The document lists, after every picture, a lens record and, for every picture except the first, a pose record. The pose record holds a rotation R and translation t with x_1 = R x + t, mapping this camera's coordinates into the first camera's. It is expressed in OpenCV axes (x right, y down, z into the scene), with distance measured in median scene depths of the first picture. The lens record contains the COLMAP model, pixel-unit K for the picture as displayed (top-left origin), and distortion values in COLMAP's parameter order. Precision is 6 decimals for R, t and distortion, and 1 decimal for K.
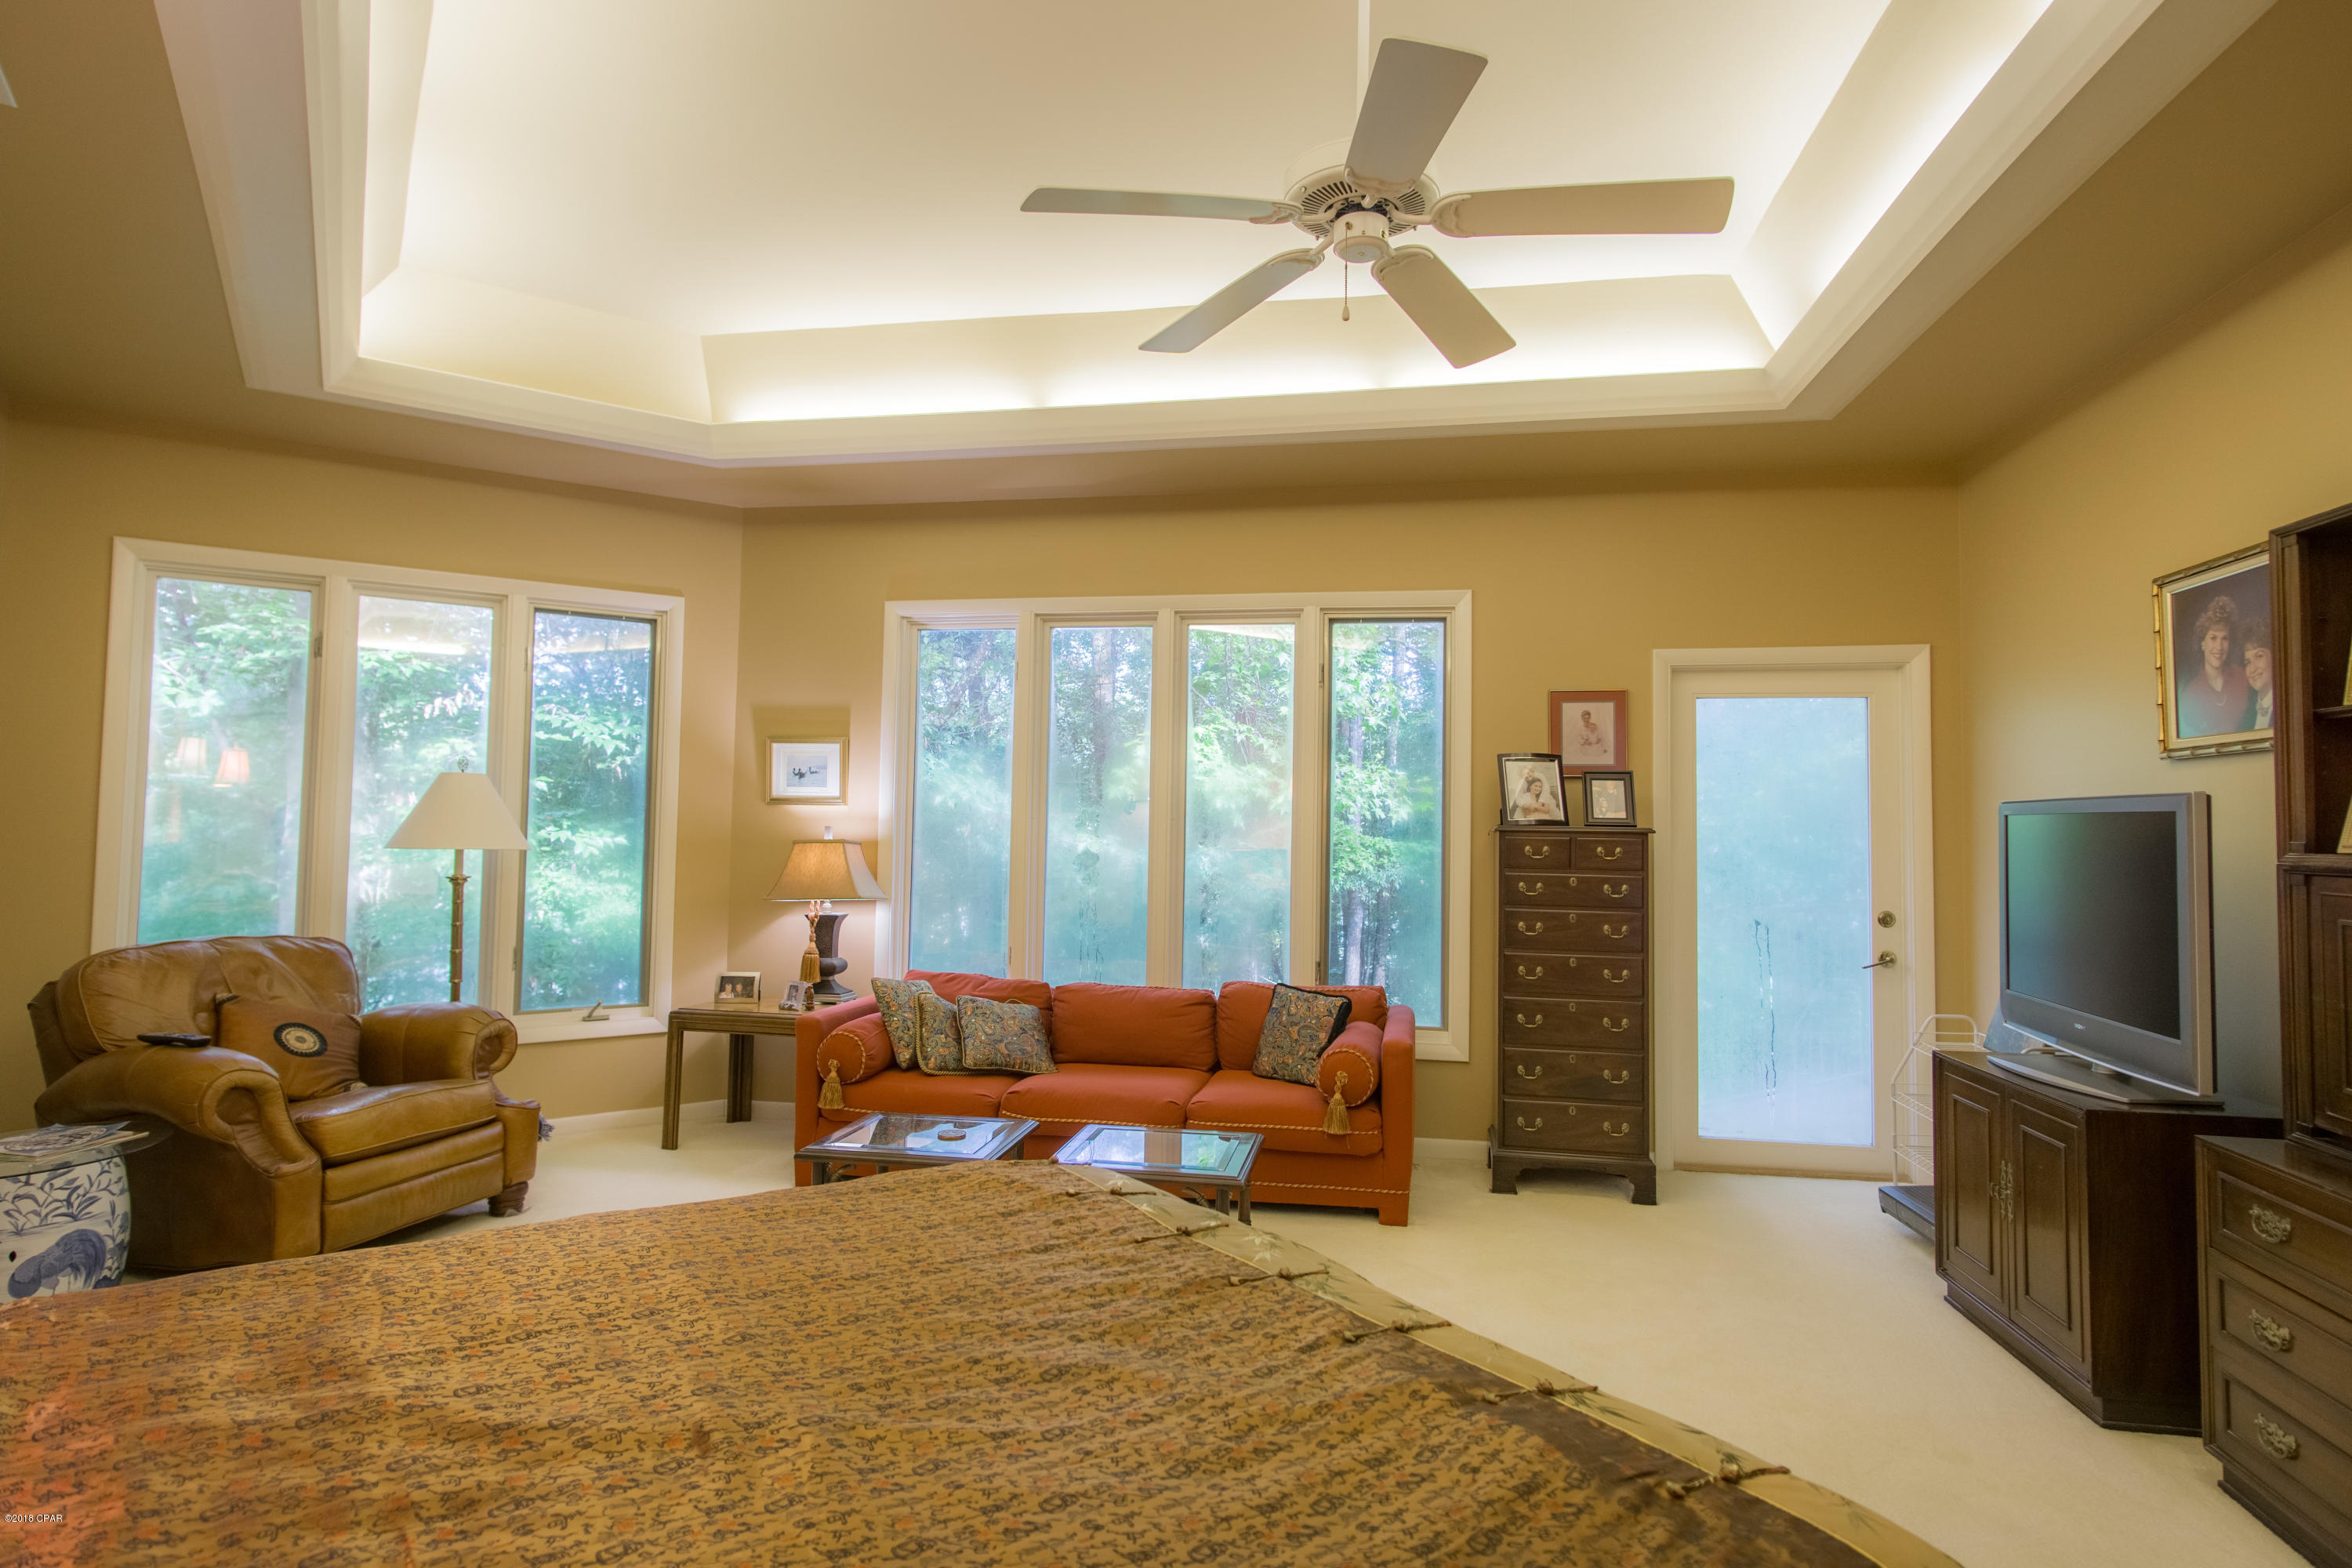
lens RADIAL K [[1239.3, 0, 1177.8], [0, 1239.3, 774.7], [0, 0, 1]] dist [0.003684, 0.002467]
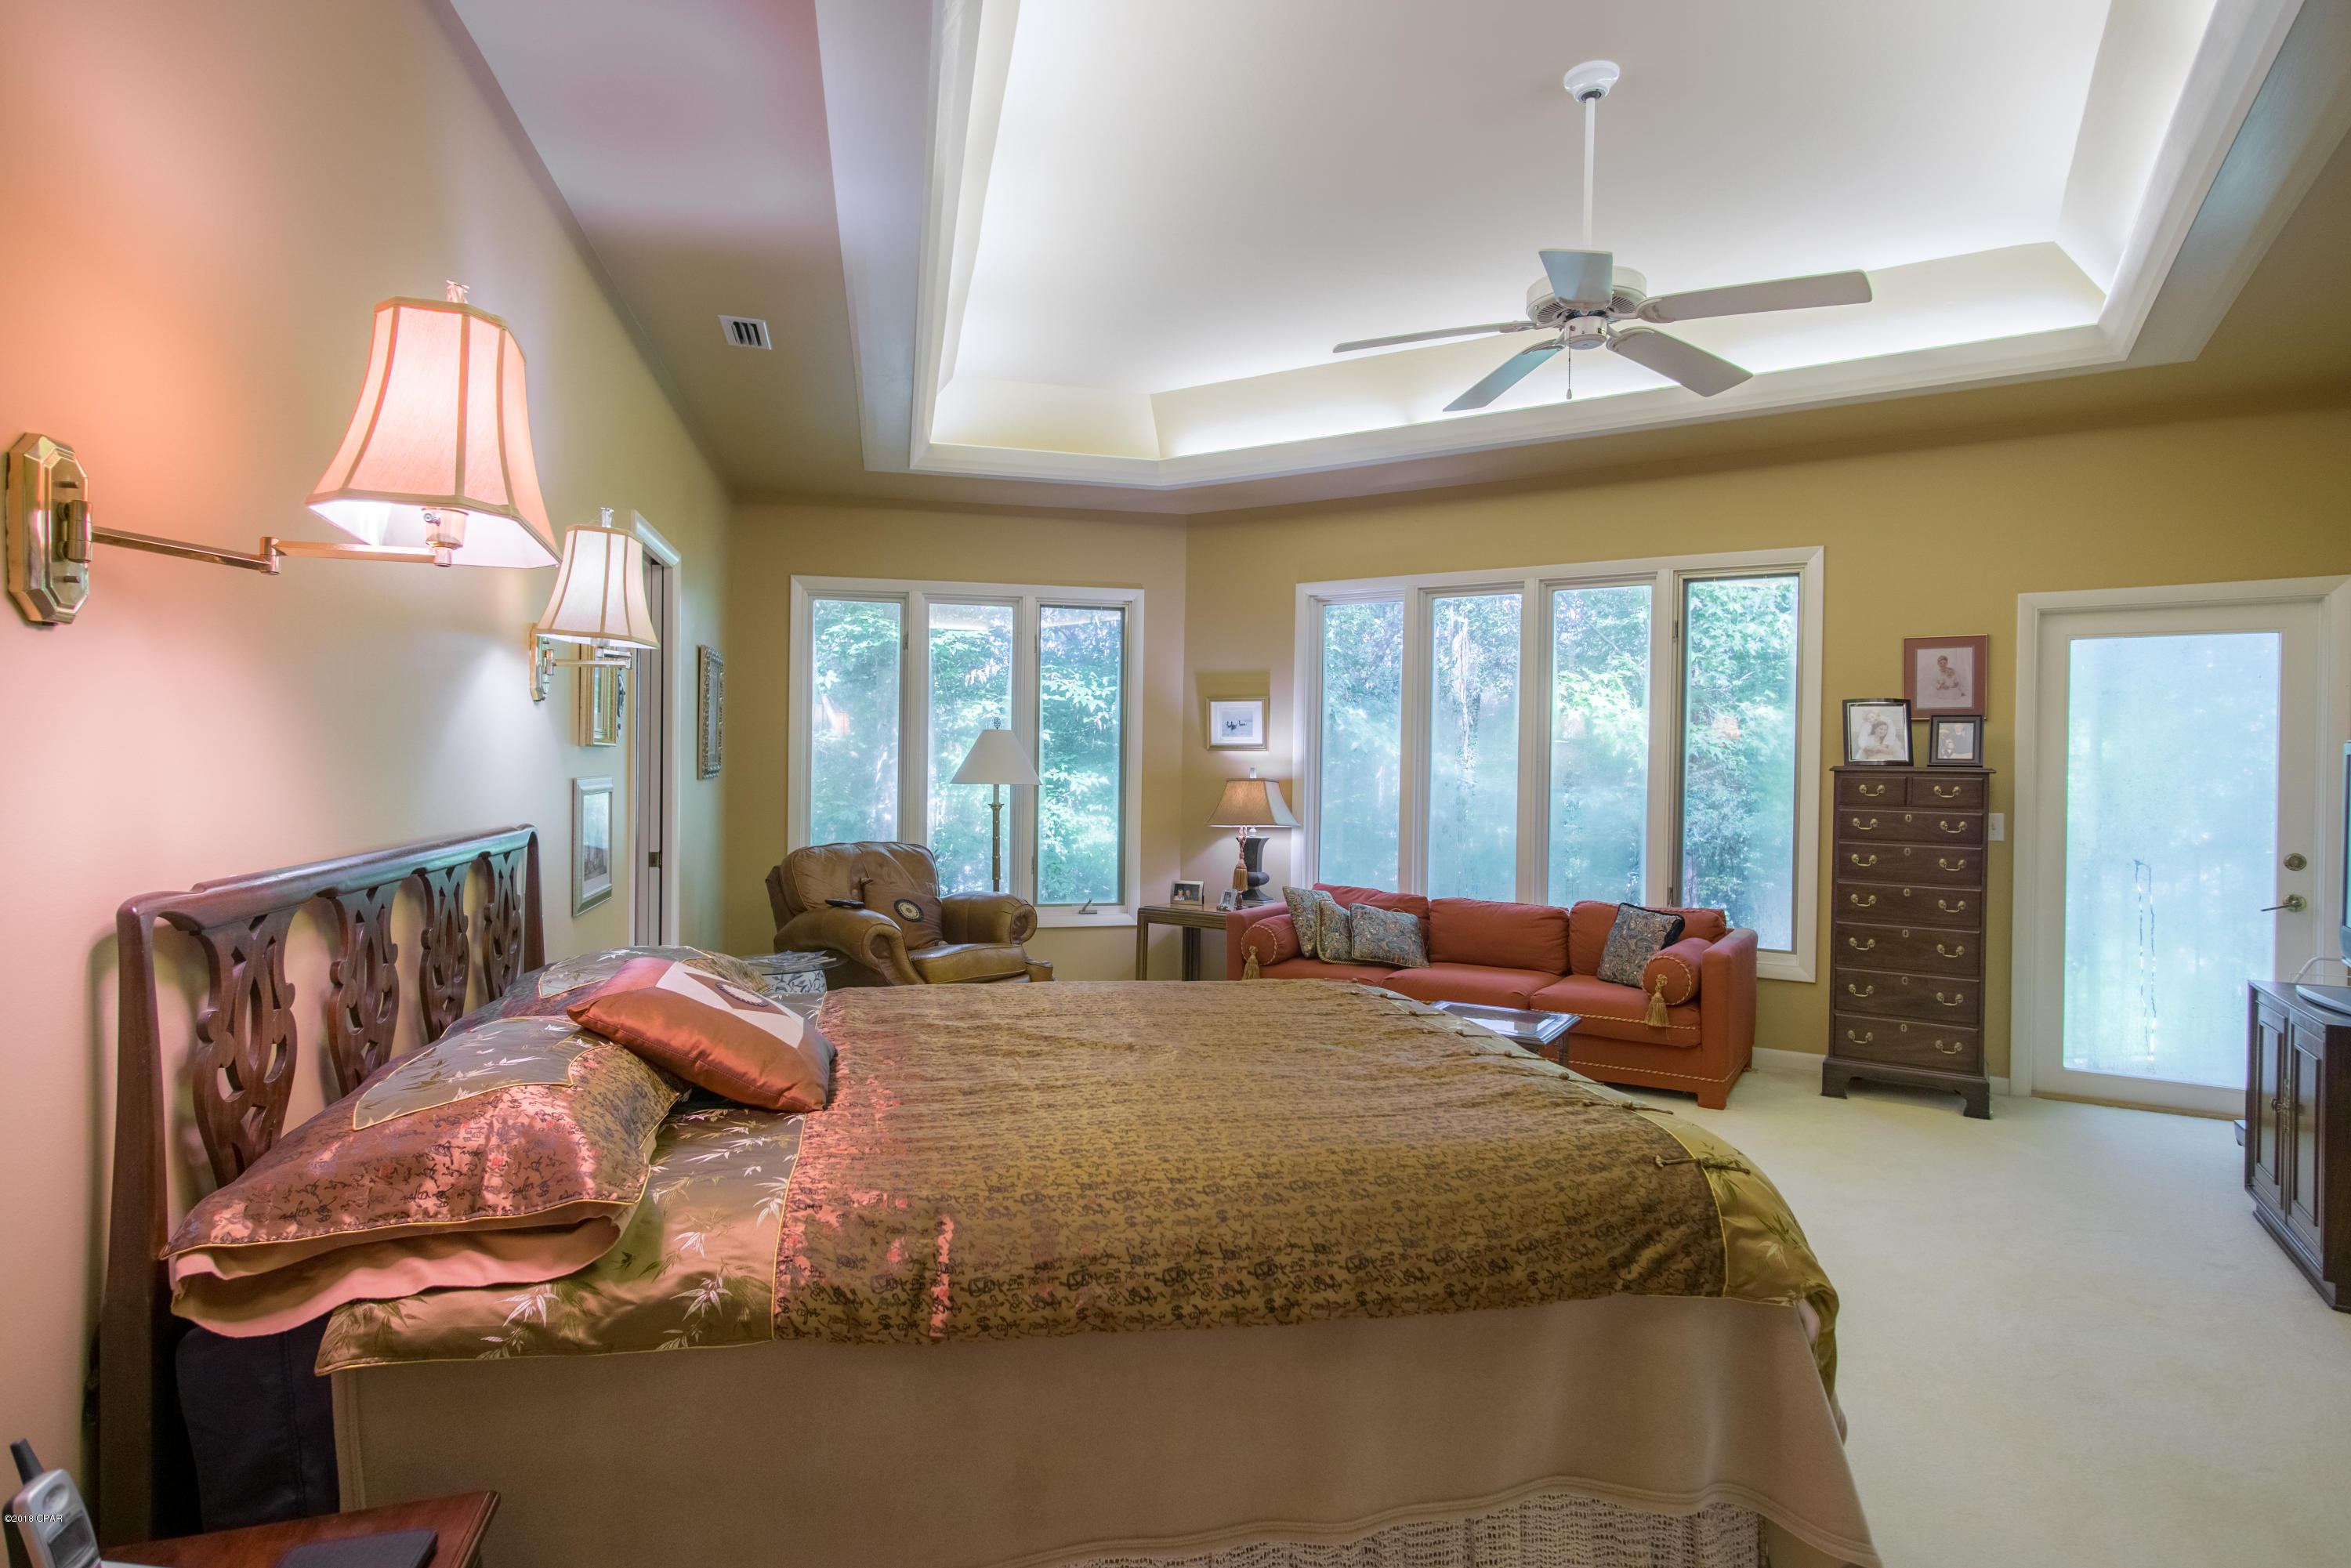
lens RADIAL K [[1238.7, 0, 1177.3], [0, 1238.7, 774.7], [0, 0, 1]] dist [0.003684, 0.002467]
pose [[0.933871, 0.000641, -0.357610, 0.104078], [0.015882, 0.998937, 0.043267, -0.007481], [0.357257, -0.046086, 0.932868, -0.216079]]
